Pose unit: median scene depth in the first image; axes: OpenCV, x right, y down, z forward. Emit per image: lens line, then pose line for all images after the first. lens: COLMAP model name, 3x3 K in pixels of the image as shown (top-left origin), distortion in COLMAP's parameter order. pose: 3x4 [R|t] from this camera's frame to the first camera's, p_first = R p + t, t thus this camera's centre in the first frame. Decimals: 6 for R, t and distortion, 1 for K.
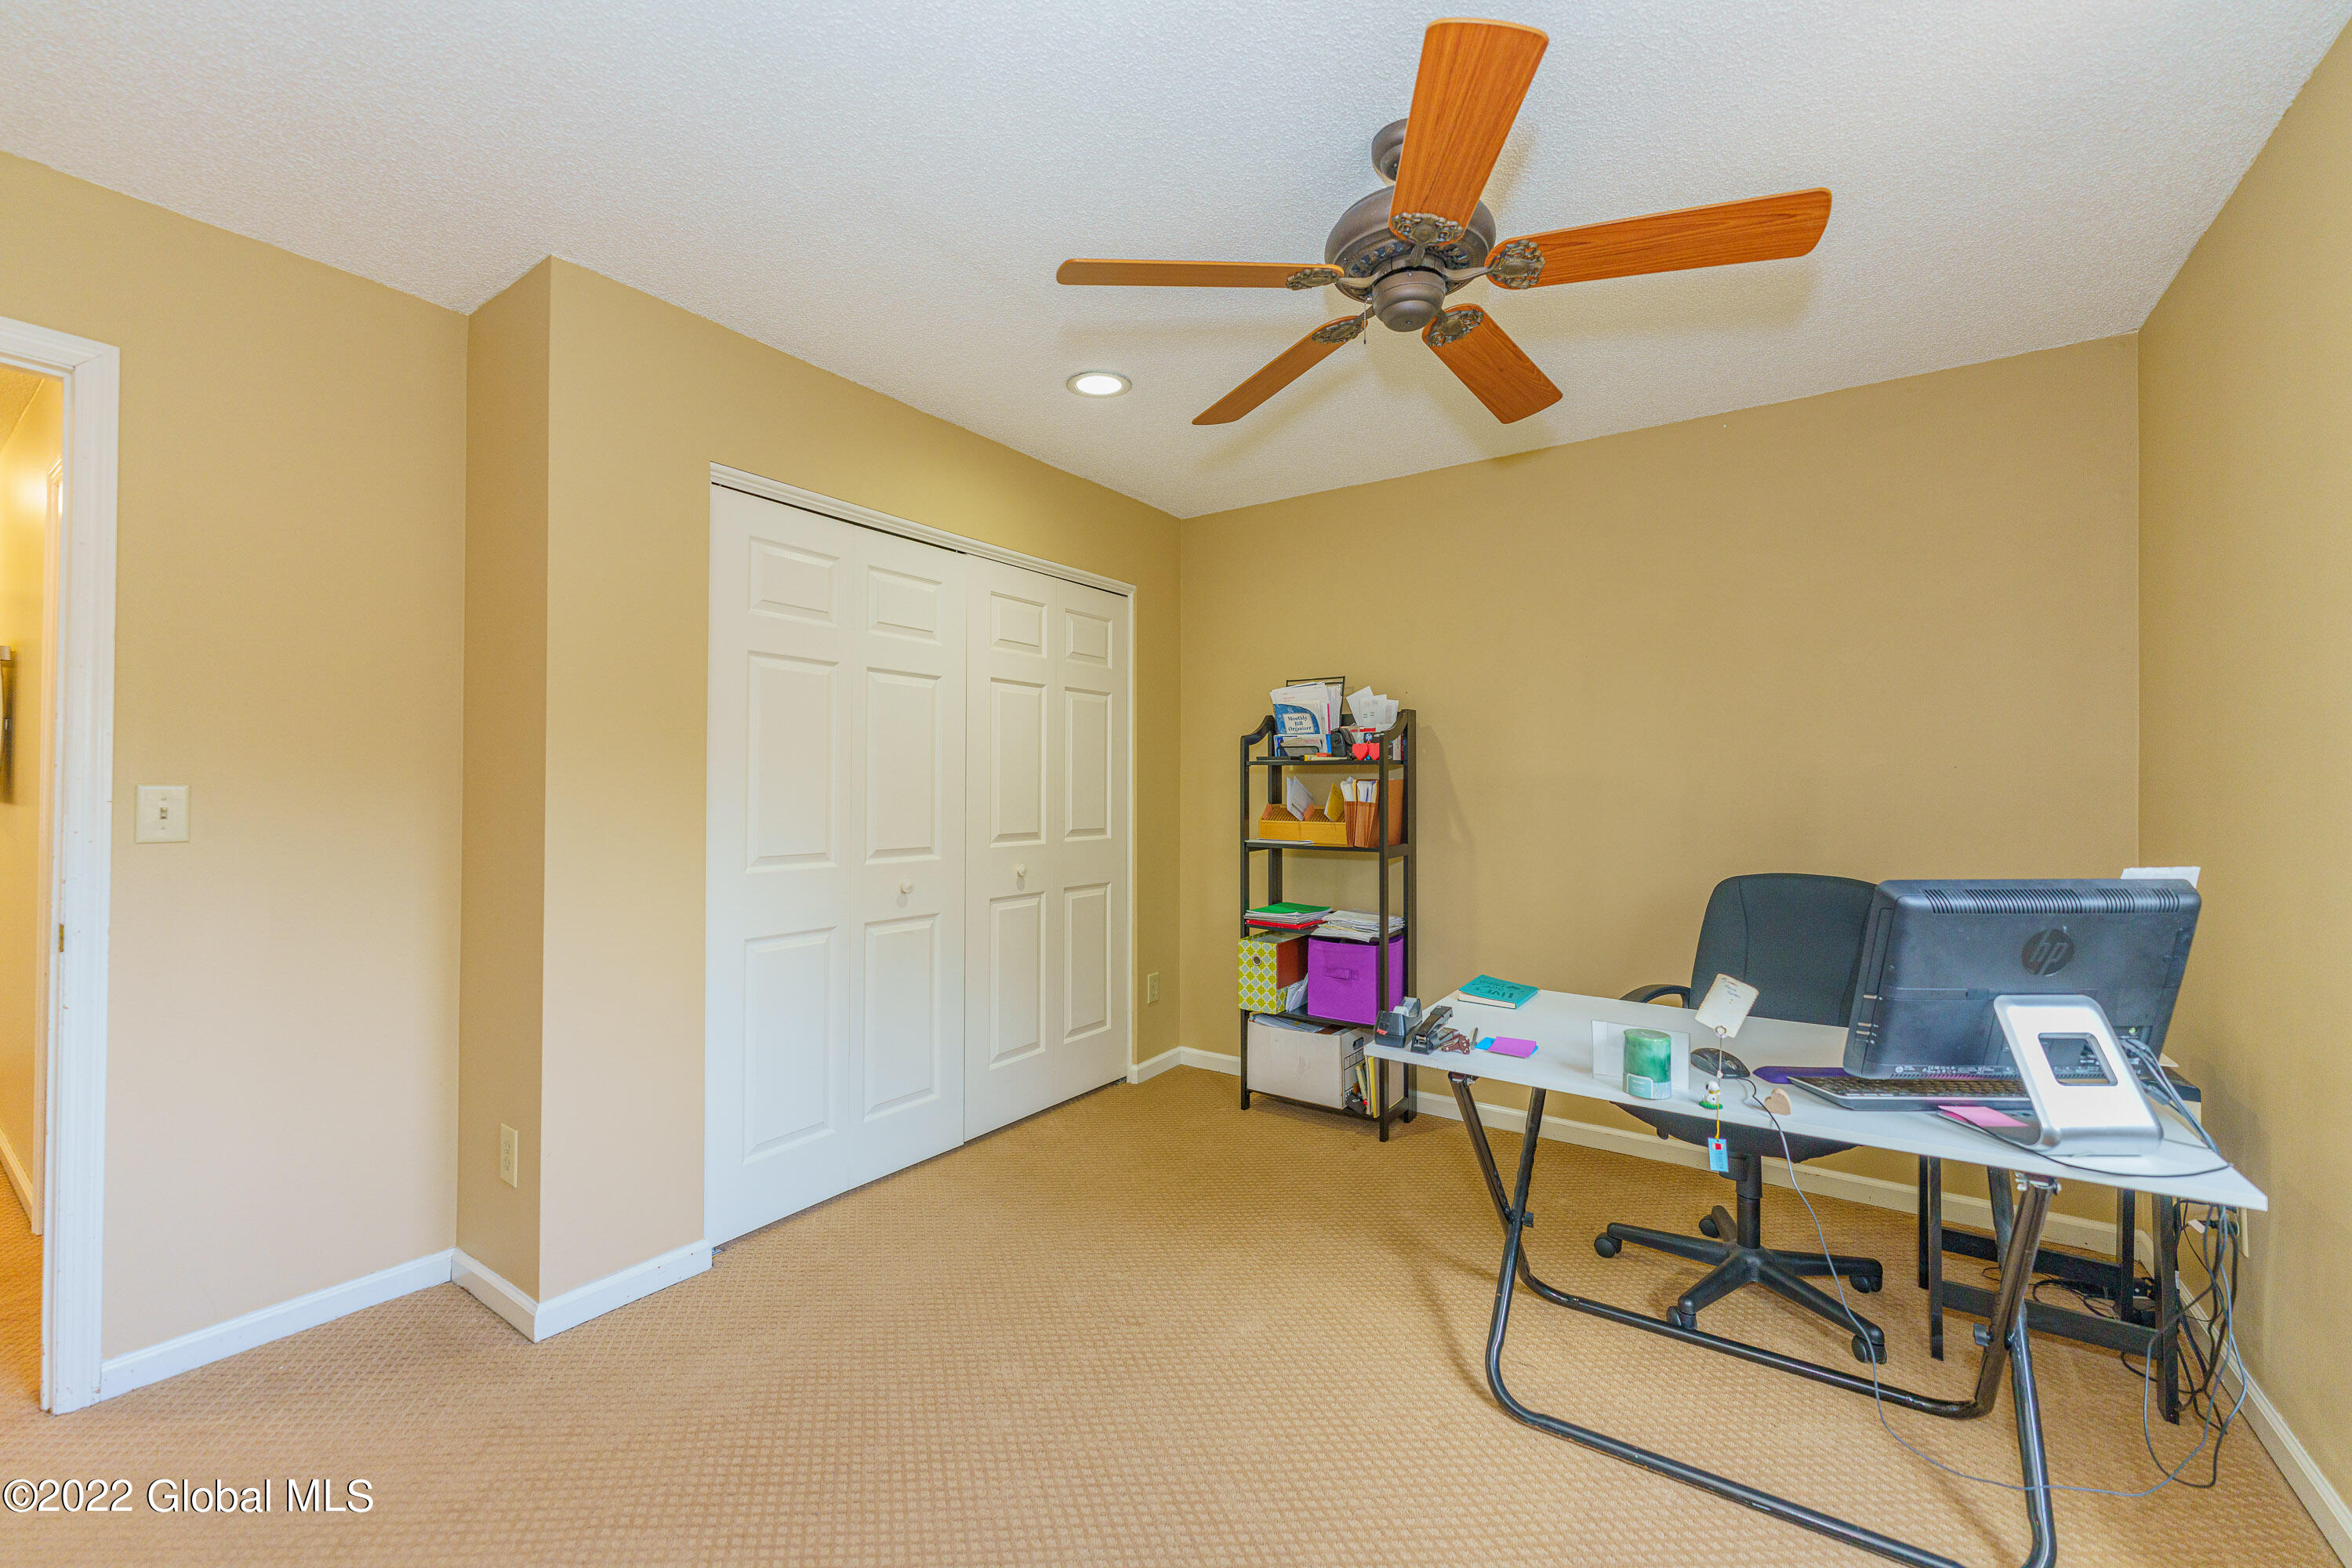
lens RADIAL K [[937.5, 0, 1174.2], [0, 937.5, 779.0], [0, 0, 1]] dist [0.001885, -0.000210]
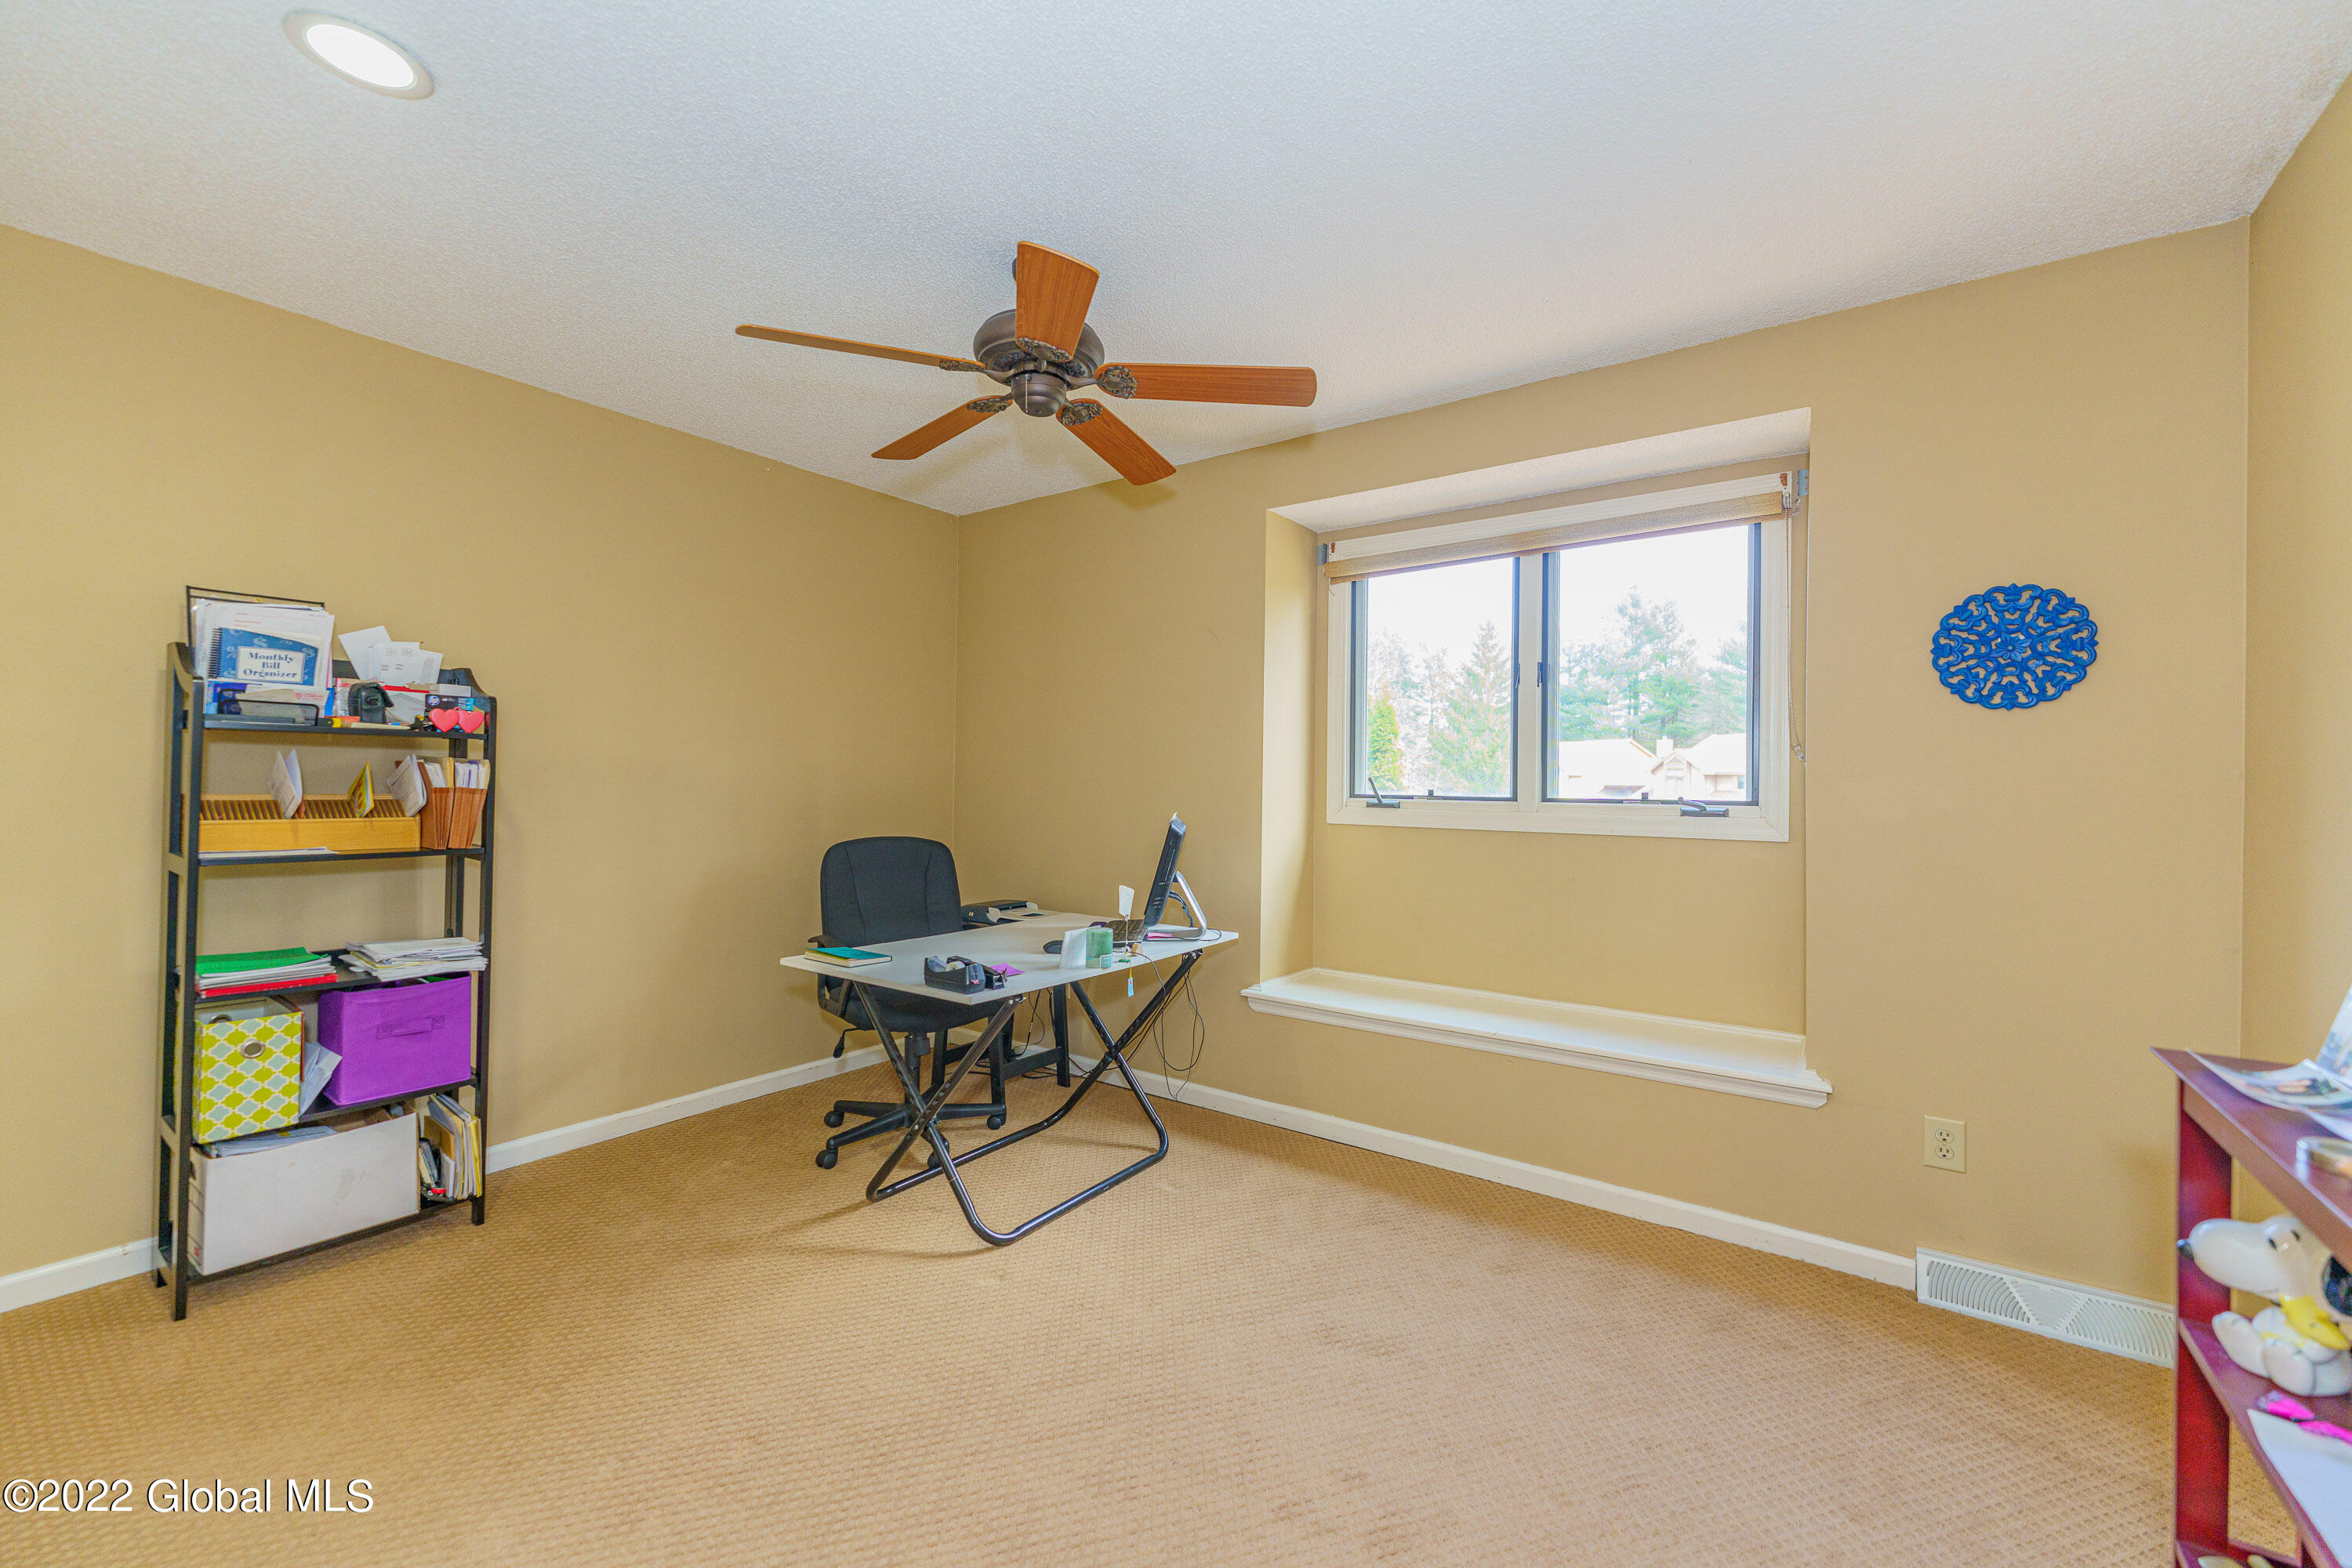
lens RADIAL K [[937.5, 0, 1174.2], [0, 937.5, 779.0], [0, 0, 1]] dist [0.001885, -0.000210]
pose [[0.014775, -0.002998, 0.999886, -0.525574], [-0.029282, 0.999565, 0.003429, -0.003000], [-0.999462, -0.029329, 0.014681, 0.403176]]
